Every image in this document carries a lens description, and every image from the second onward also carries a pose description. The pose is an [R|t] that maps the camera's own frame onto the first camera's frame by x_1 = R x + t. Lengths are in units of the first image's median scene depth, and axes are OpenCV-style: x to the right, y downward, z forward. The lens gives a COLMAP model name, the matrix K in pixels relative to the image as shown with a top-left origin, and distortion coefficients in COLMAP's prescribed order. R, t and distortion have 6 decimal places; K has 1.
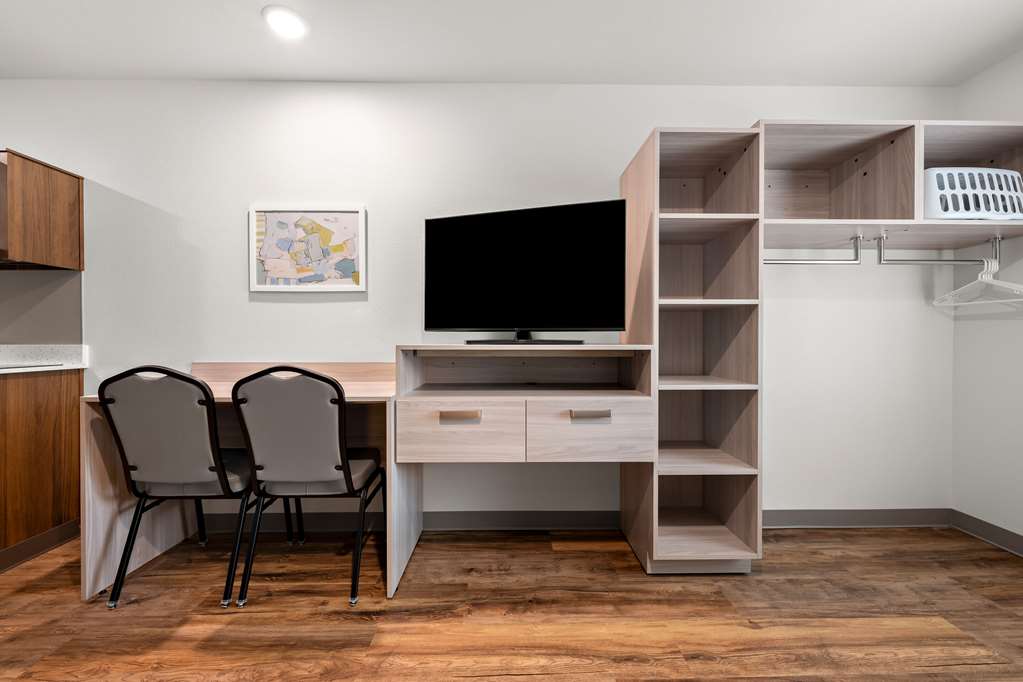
lens RADIAL K [[408.9, 0, 500.3], [0, 408.9, 345.8], [0, 0, 1]] dist [0.006357, 0.001534]
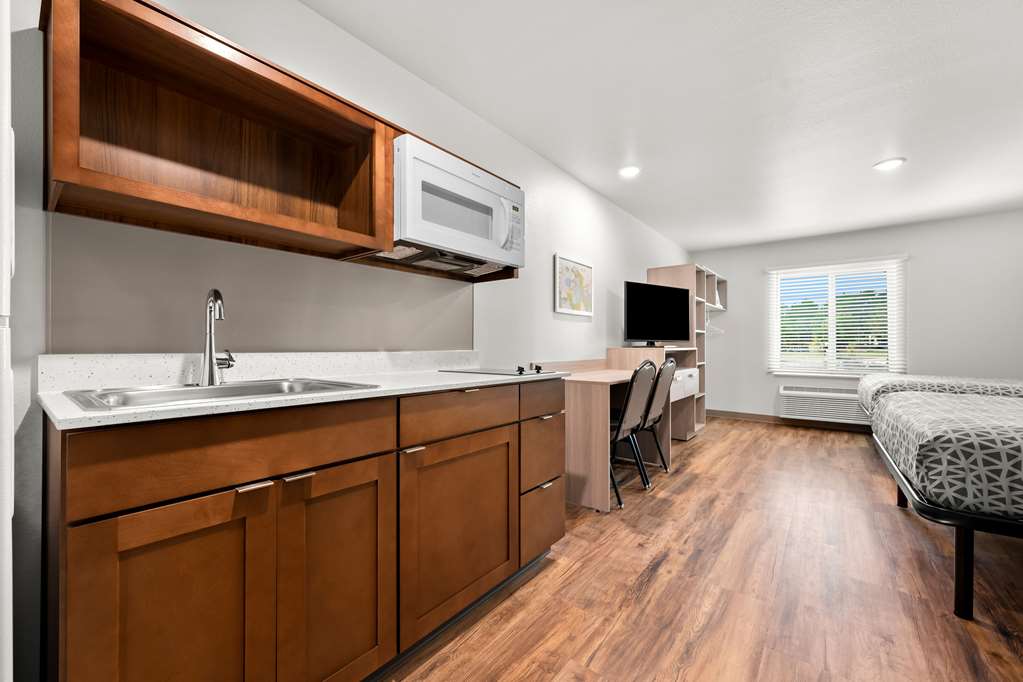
lens RADIAL K [[408.9, 0, 513.9], [0, 408.9, 343.9], [0, 0, 1]] dist [0.006357, 0.001534]
pose [[0.617901, 0.003738, 0.786247, -1.655177], [-0.000237, 0.999990, -0.004569, -0.011624], [-0.786256, 0.002637, 0.617895, 0.212591]]
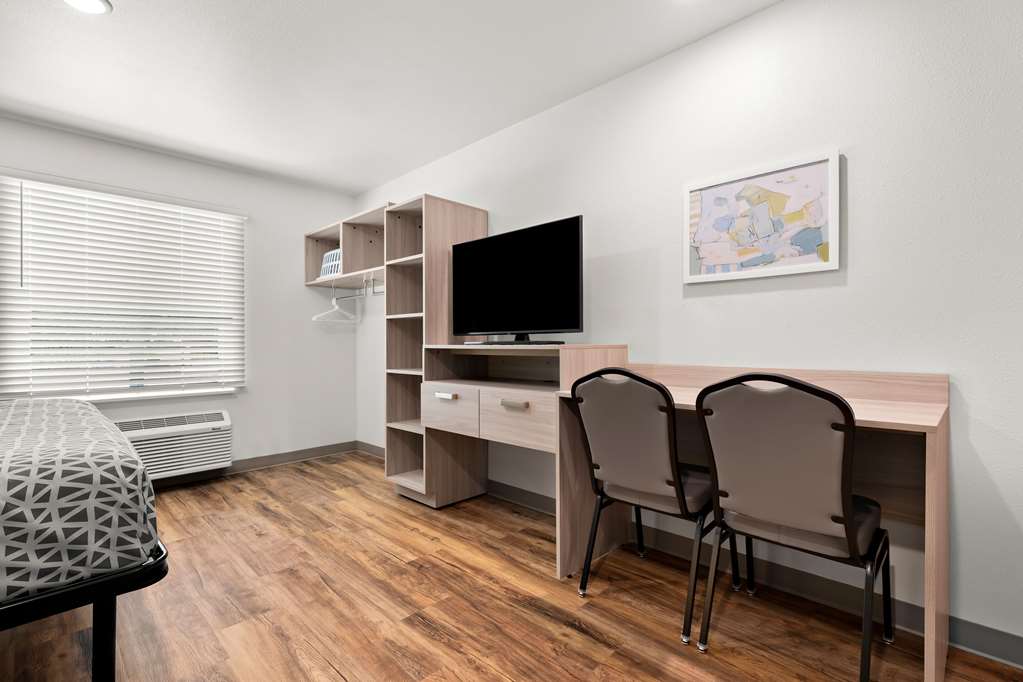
lens RADIAL K [[470.4, 0, 513.9], [0, 470.4, 346.5], [0, 0, 1]] dist [-0.000001, 0.000778]
pose [[0.712821, 0.001692, -0.701344, -0.159925], [-0.003074, 0.999995, -0.000712, 0.003211], [0.701340, 0.002663, 0.712822, 0.024187]]
